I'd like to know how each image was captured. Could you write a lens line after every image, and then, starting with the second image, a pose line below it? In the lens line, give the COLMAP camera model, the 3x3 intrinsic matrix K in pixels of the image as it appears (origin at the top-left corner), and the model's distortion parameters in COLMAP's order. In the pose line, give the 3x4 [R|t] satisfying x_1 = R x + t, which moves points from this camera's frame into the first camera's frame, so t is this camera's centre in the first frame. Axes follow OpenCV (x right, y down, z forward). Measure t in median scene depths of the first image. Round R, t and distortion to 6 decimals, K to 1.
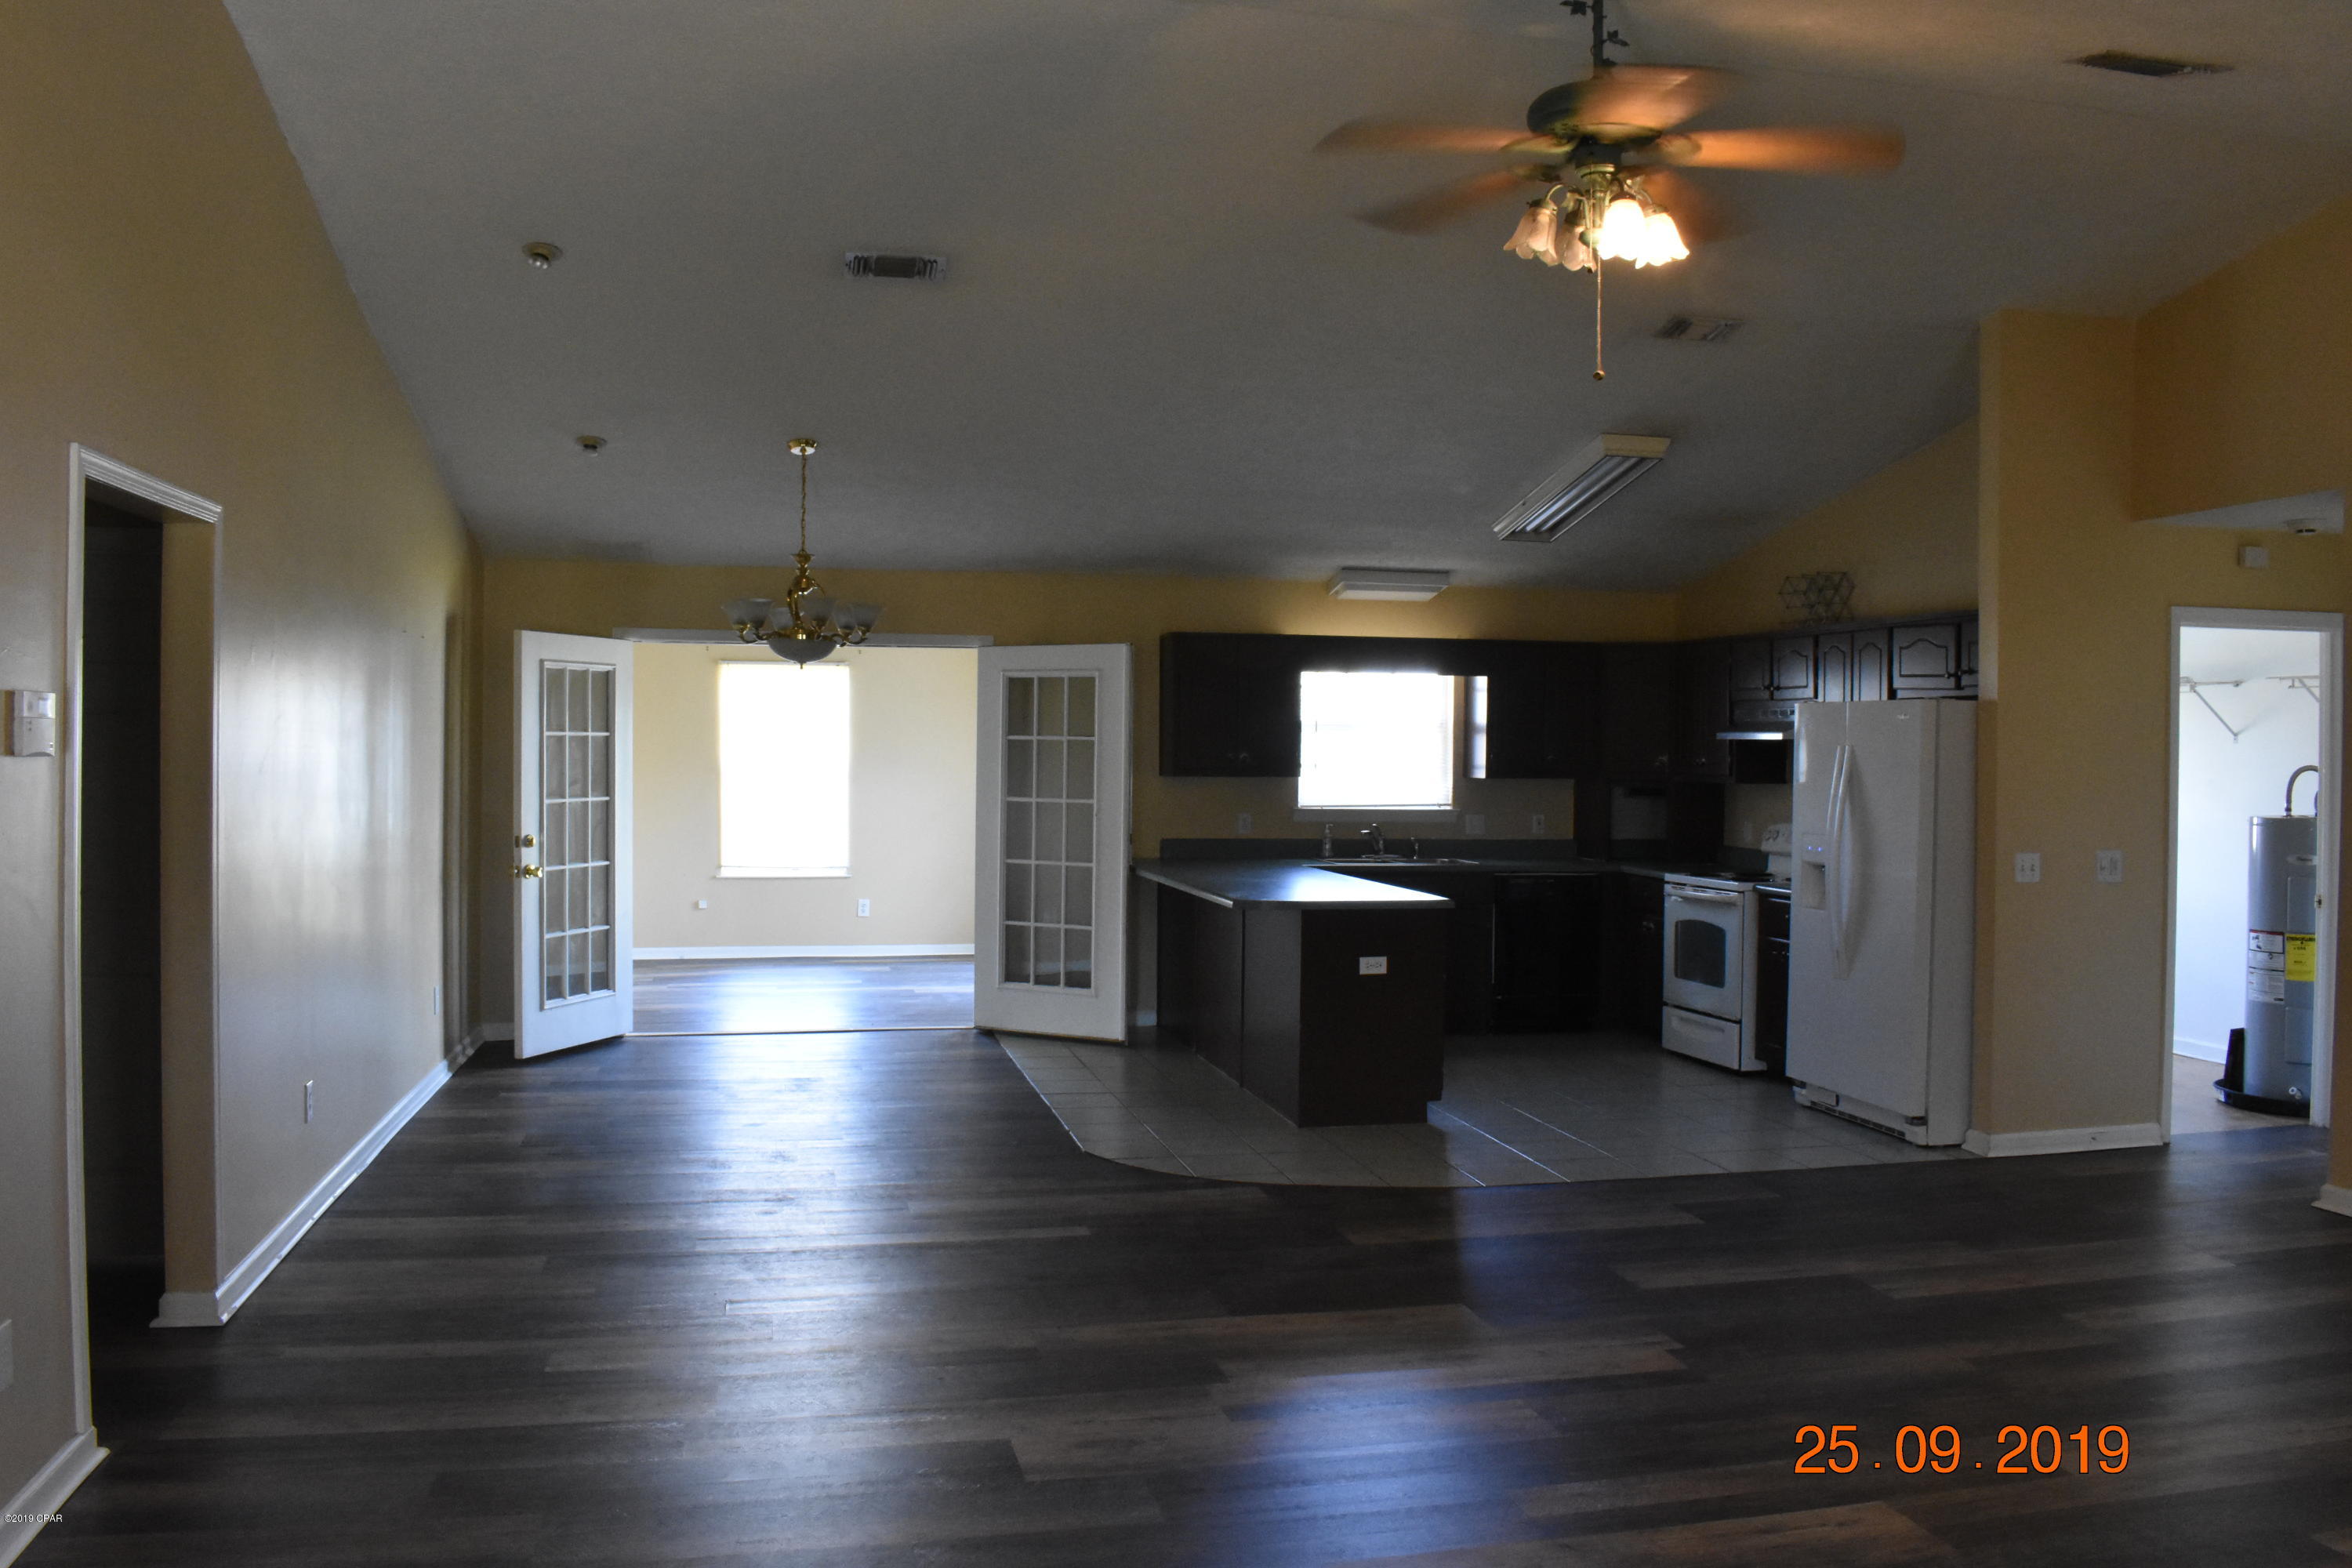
lens RADIAL K [[1834.7, 0, 1175.3], [0, 1834.7, 783.9], [0, 0, 1]] dist [-0.098357, 0.017893]
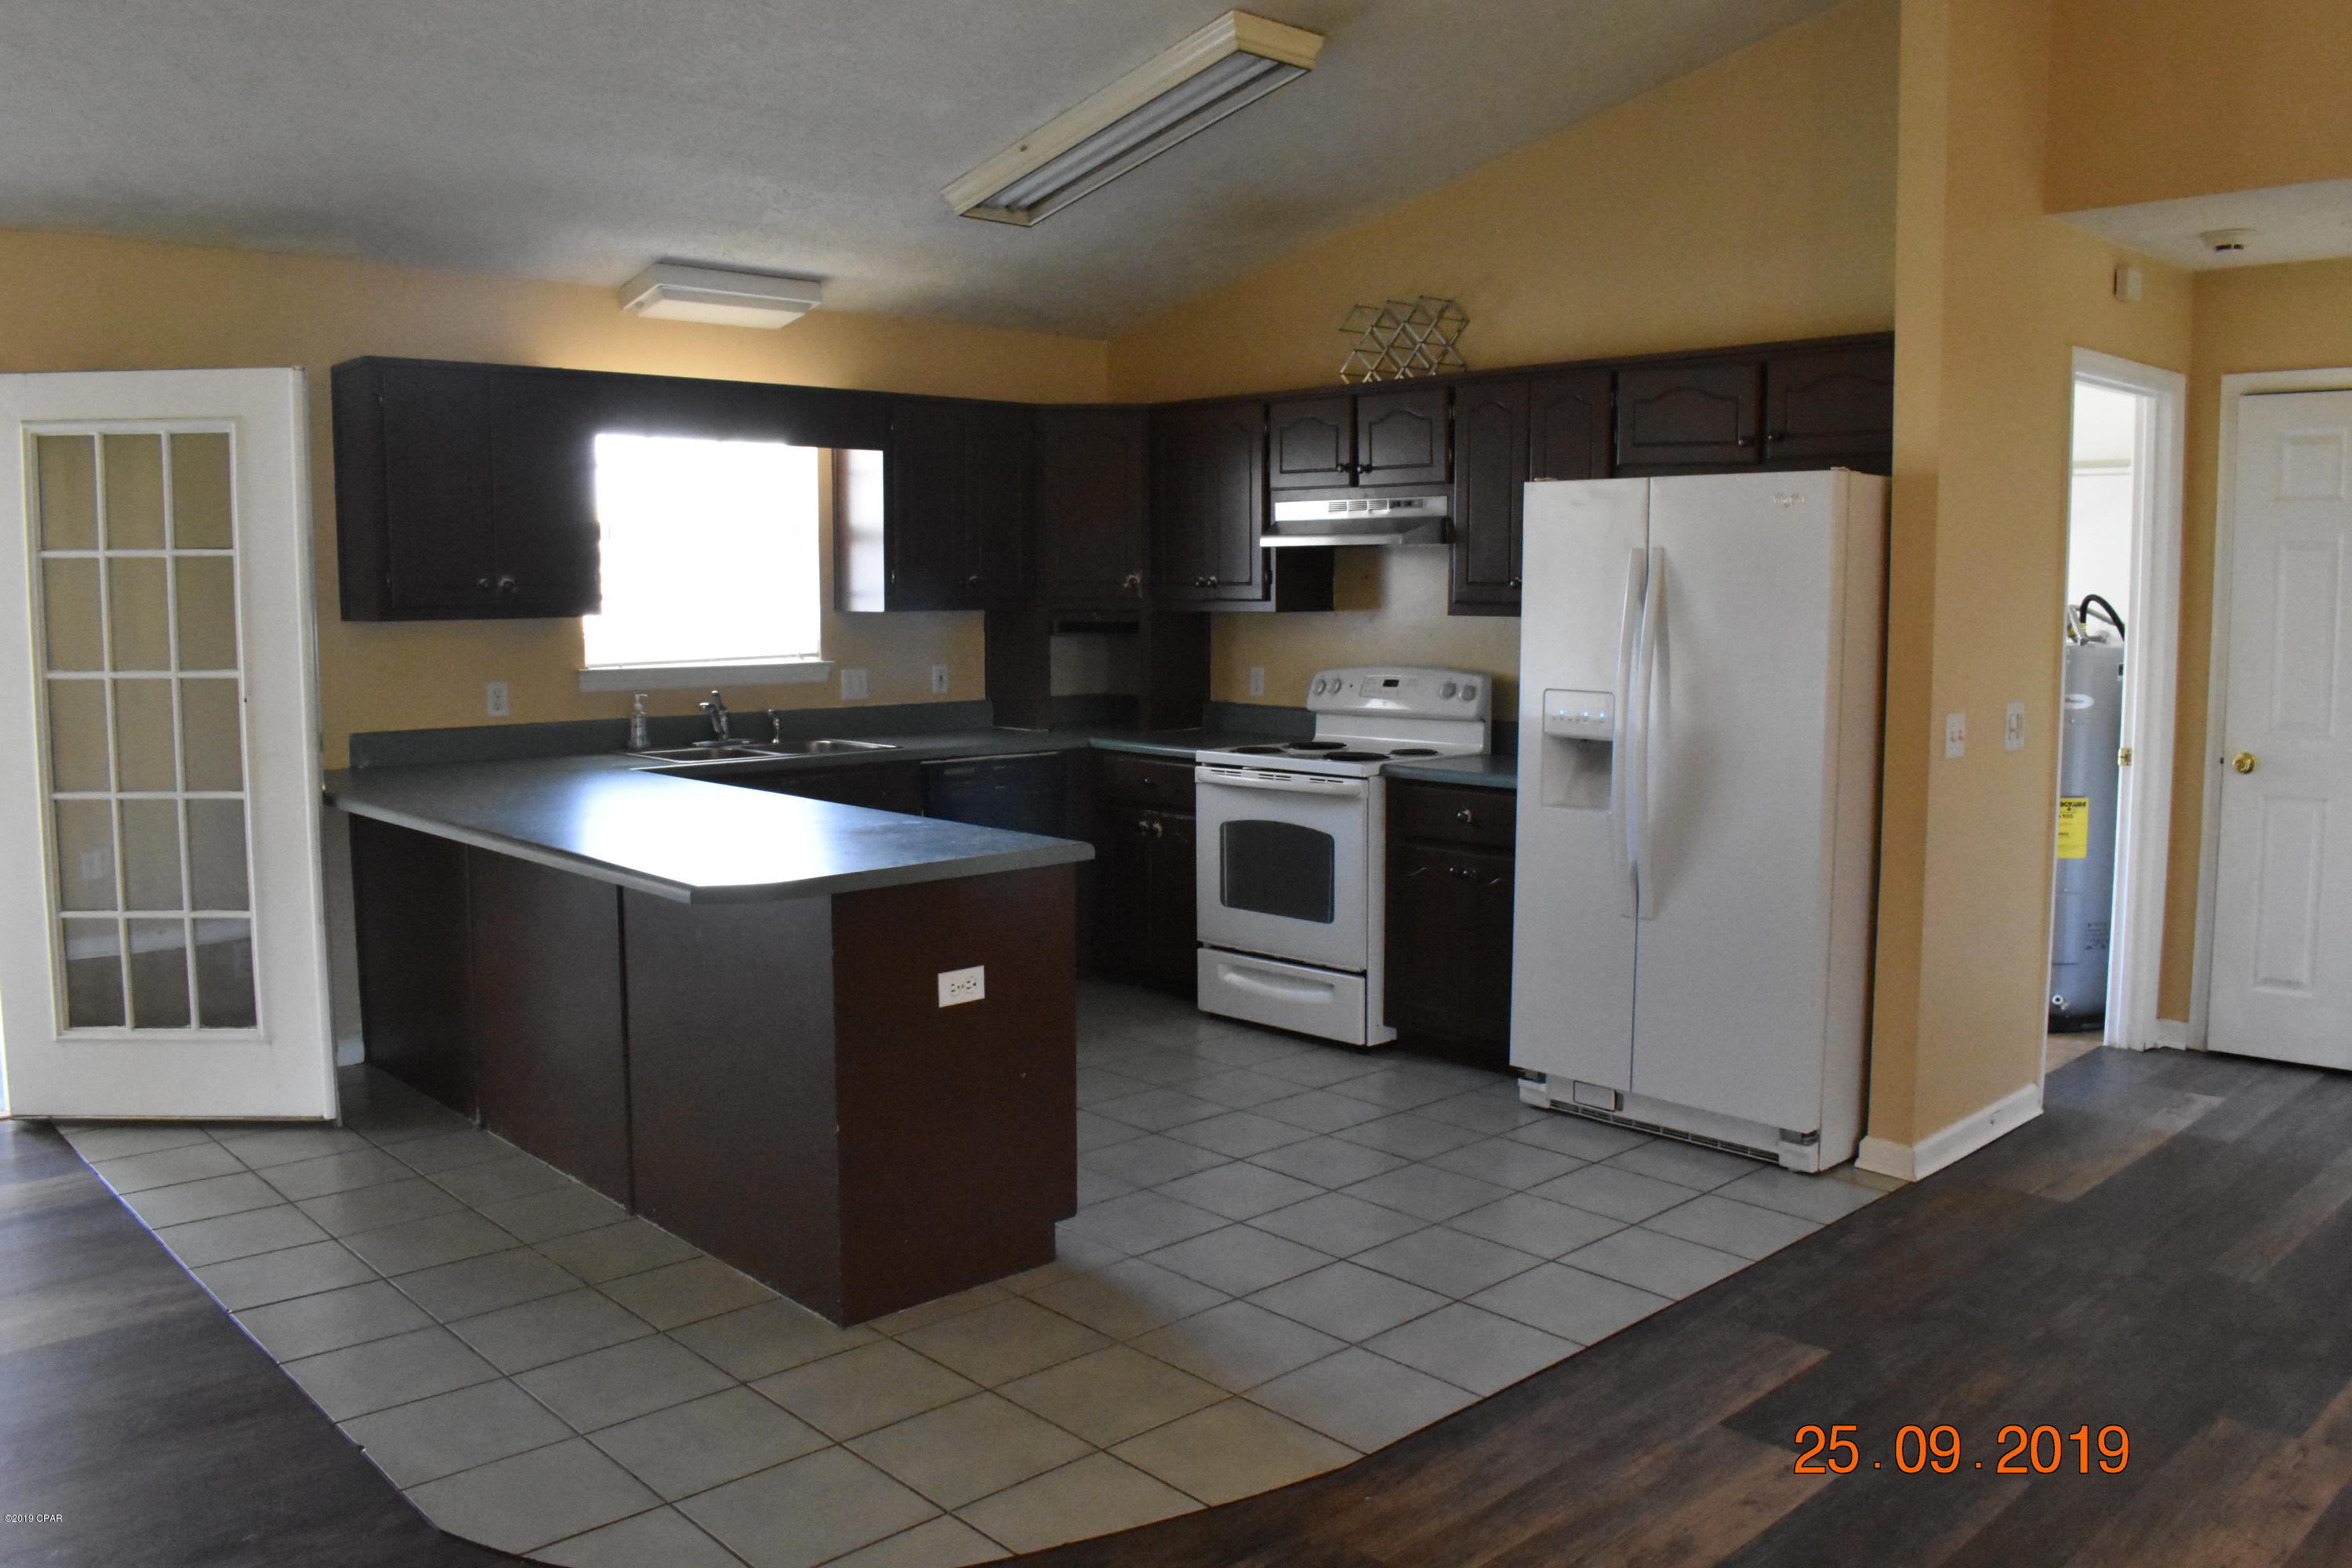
lens RADIAL K [[1834.7, 0, 1174.2], [0, 1834.7, 783.3], [0, 0, 1]] dist [-0.098357, 0.017893]
pose [[0.861924, -0.066119, 0.502708, -0.073284], [0.019701, 0.995080, 0.097101, -0.003658], [-0.506655, -0.073790, 0.858985, 0.431464]]
